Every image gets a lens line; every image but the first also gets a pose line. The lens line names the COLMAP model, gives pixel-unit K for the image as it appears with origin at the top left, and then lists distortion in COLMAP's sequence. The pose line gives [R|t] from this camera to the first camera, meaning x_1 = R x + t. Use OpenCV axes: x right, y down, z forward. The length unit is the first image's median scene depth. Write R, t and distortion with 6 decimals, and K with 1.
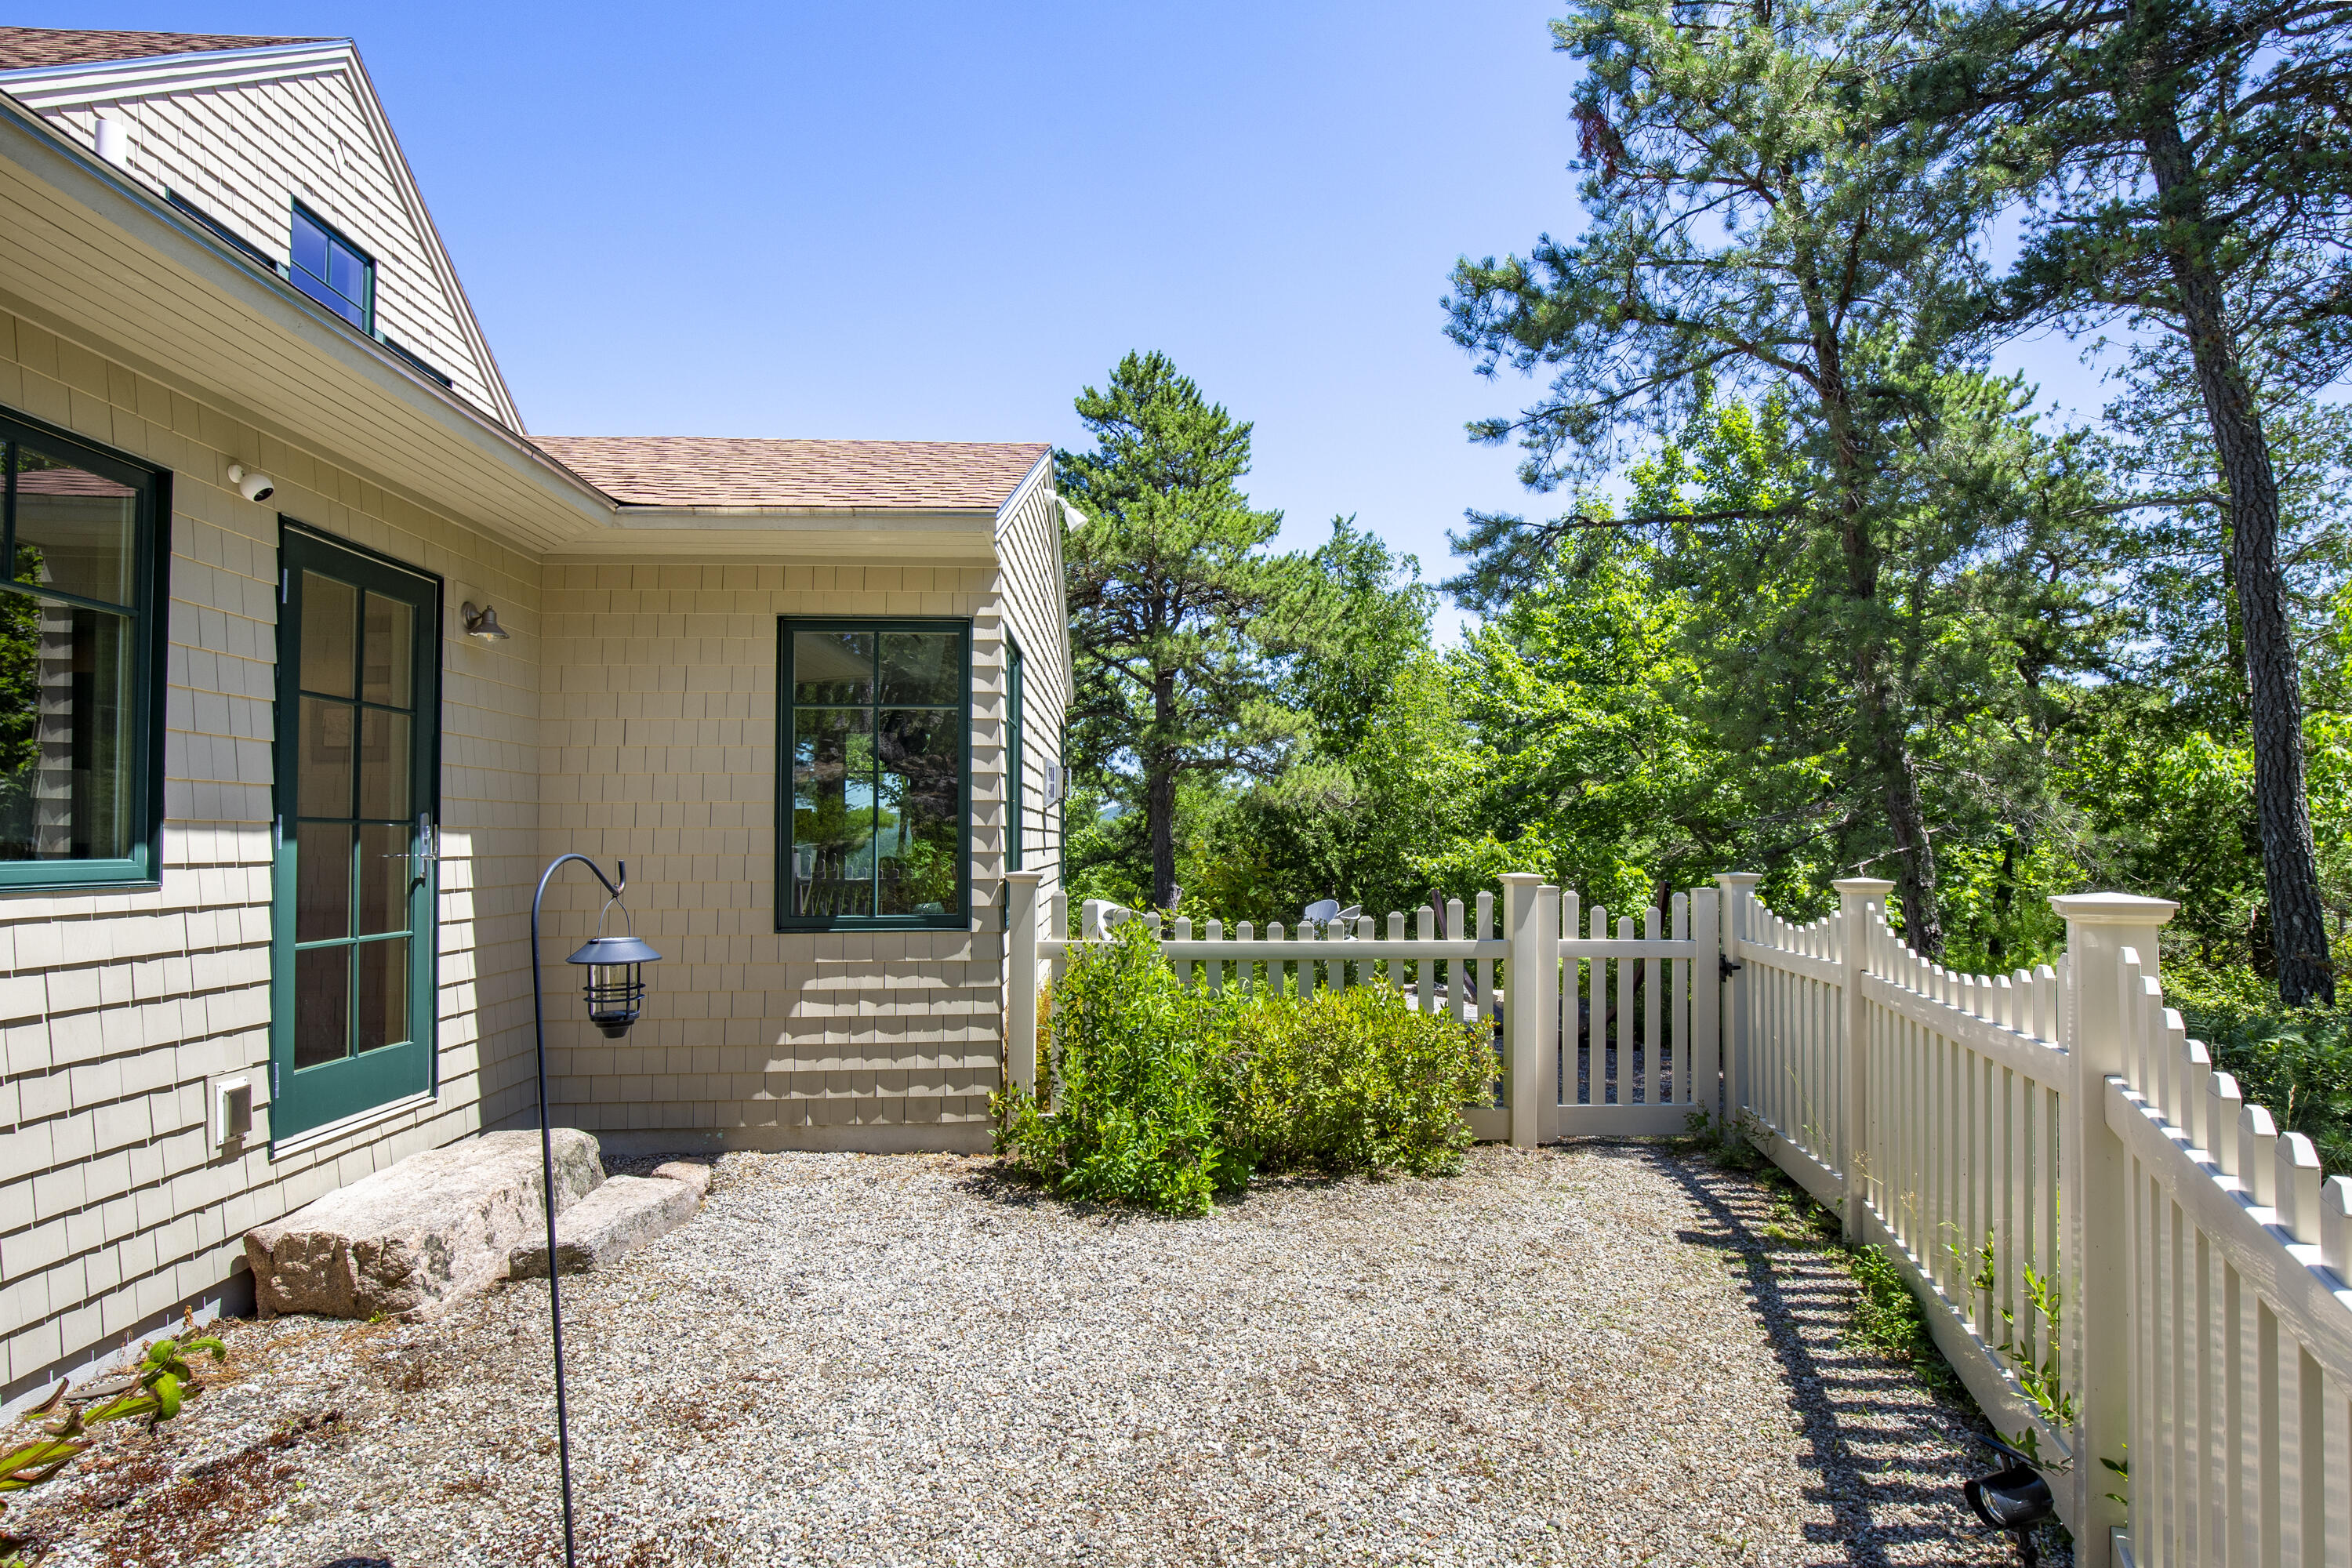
lens RADIAL K [[1151.4, 0, 1178.4], [0, 1151.4, 827.6], [0, 0, 1]] dist [0.000594, 0.000185]
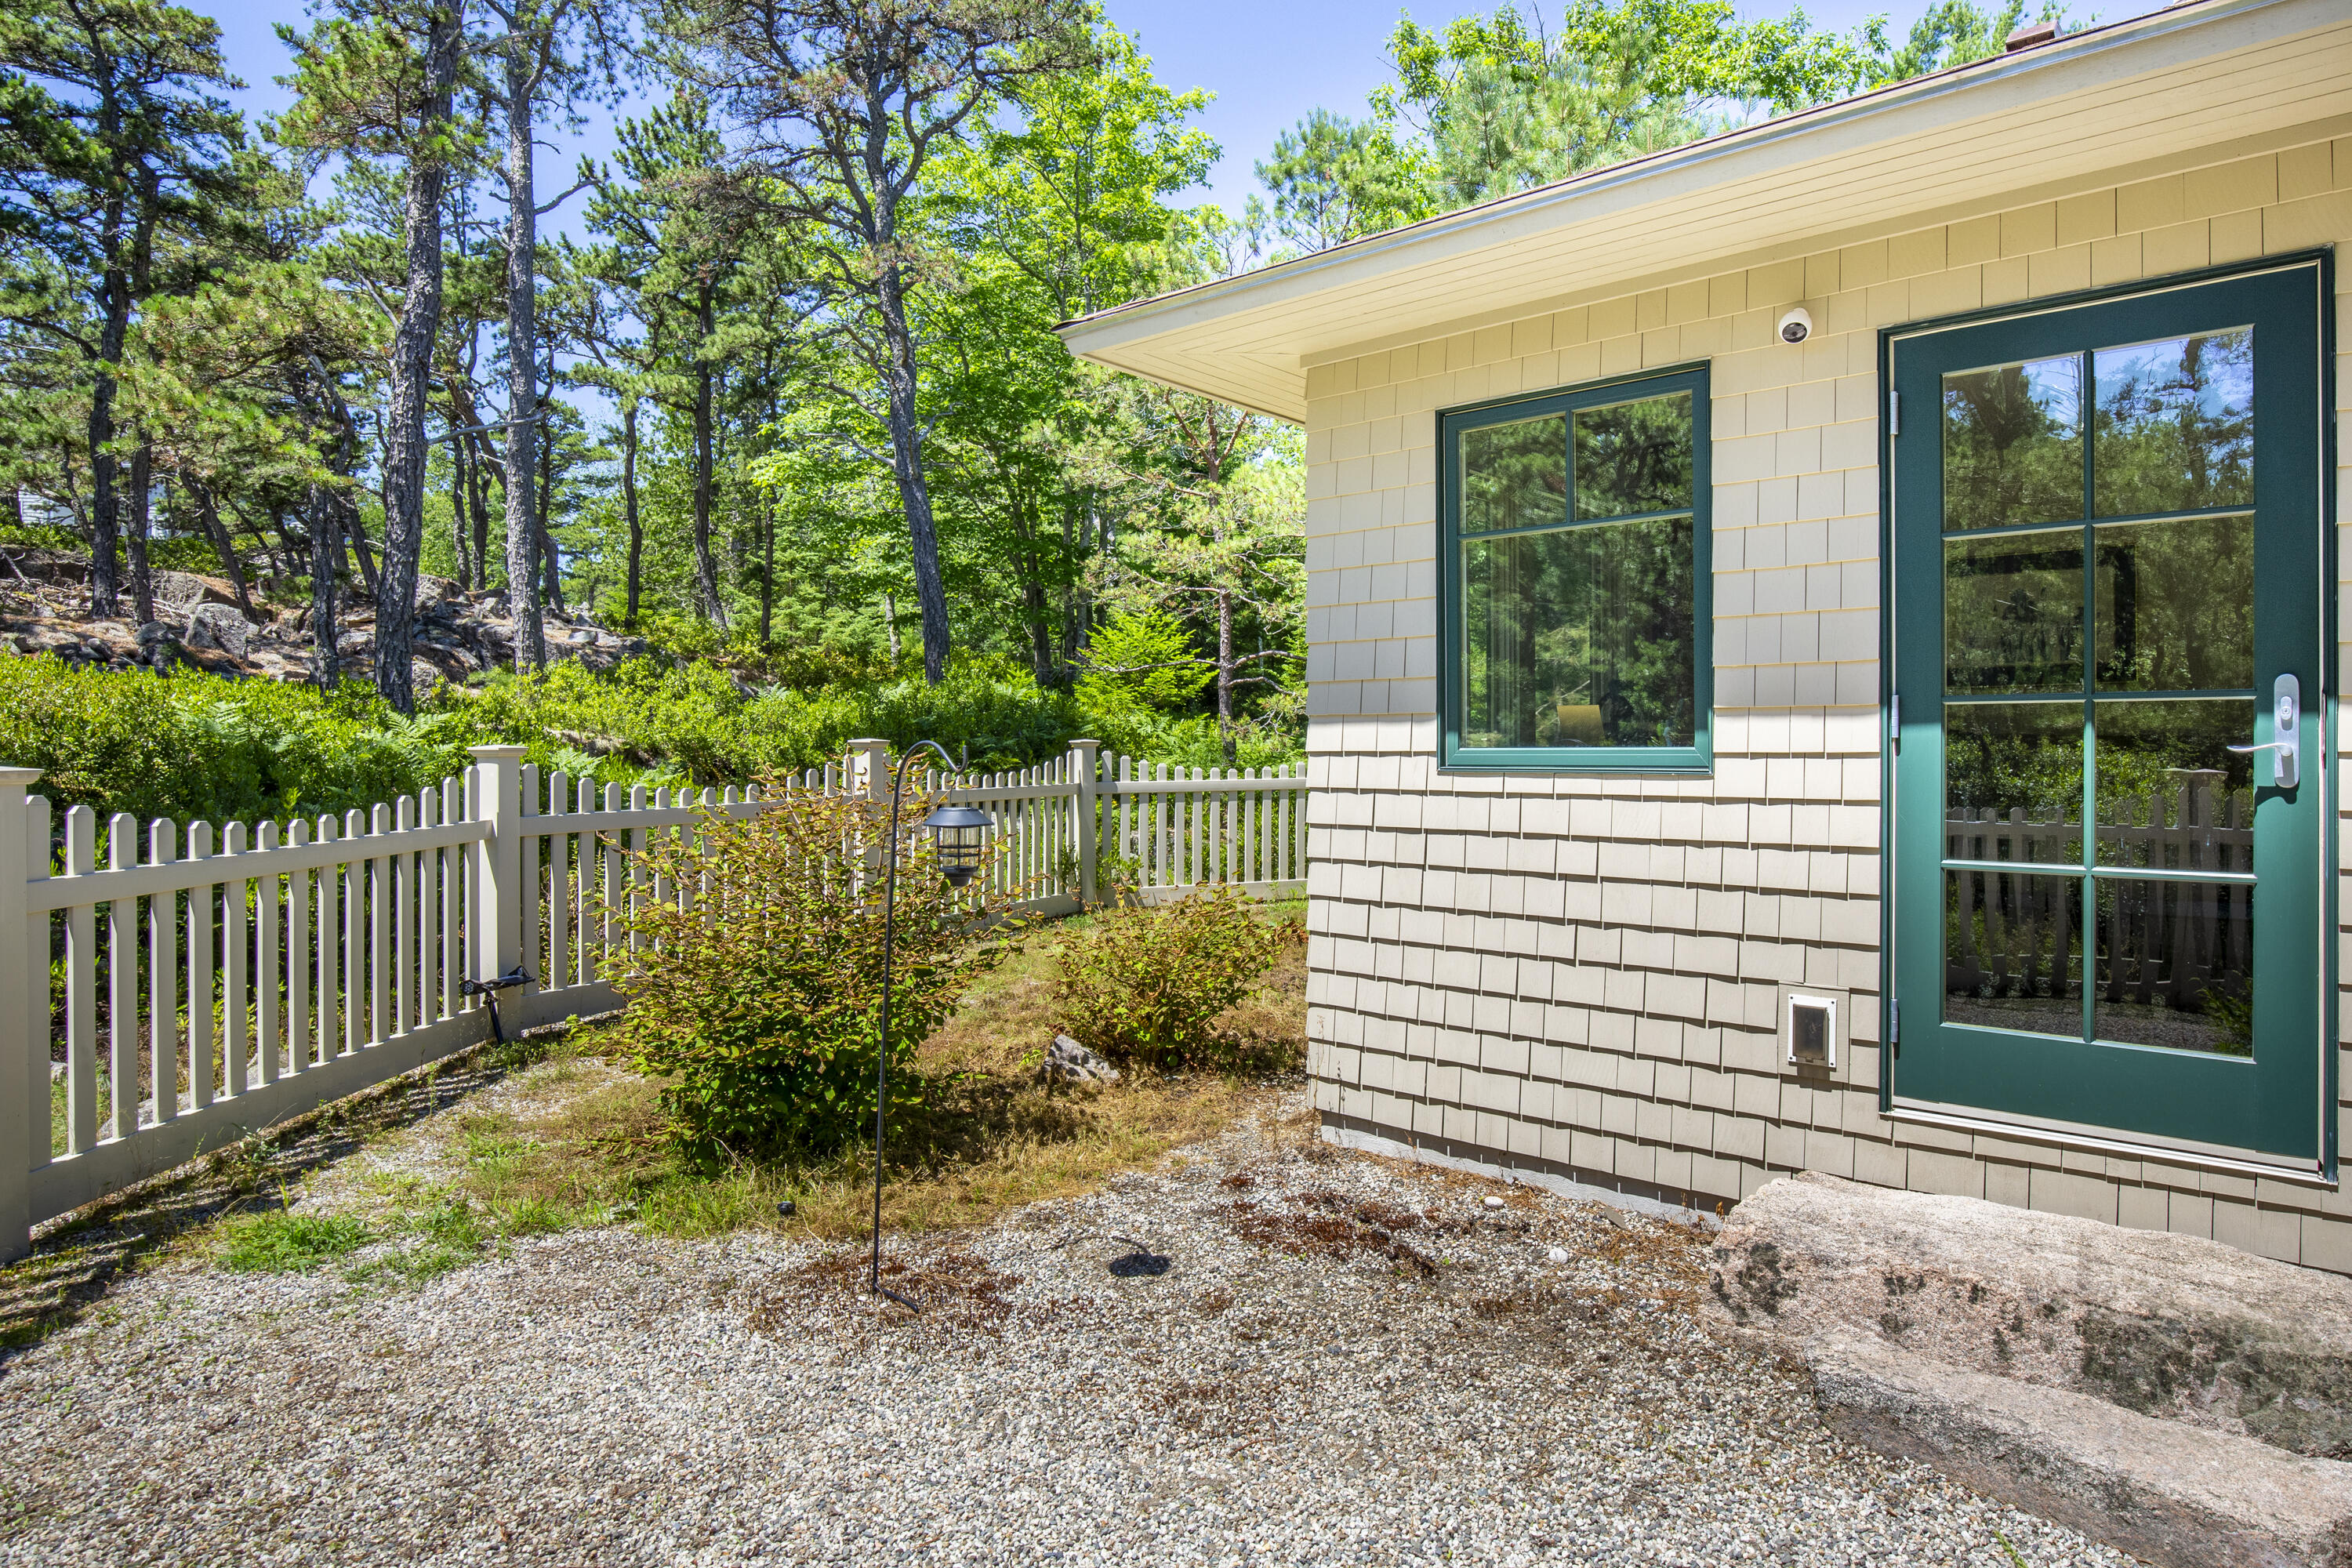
lens RADIAL K [[1274.3, 0, 1178.3], [0, 1274.3, 744.6], [0, 0, 1]] dist [-0.003009, -0.000780]
pose [[-0.661269, 0.000678, -0.750149, 0.242128], [0.013371, 0.999851, -0.010883, 0.028368], [0.750030, -0.017227, -0.661179, 1.286282]]
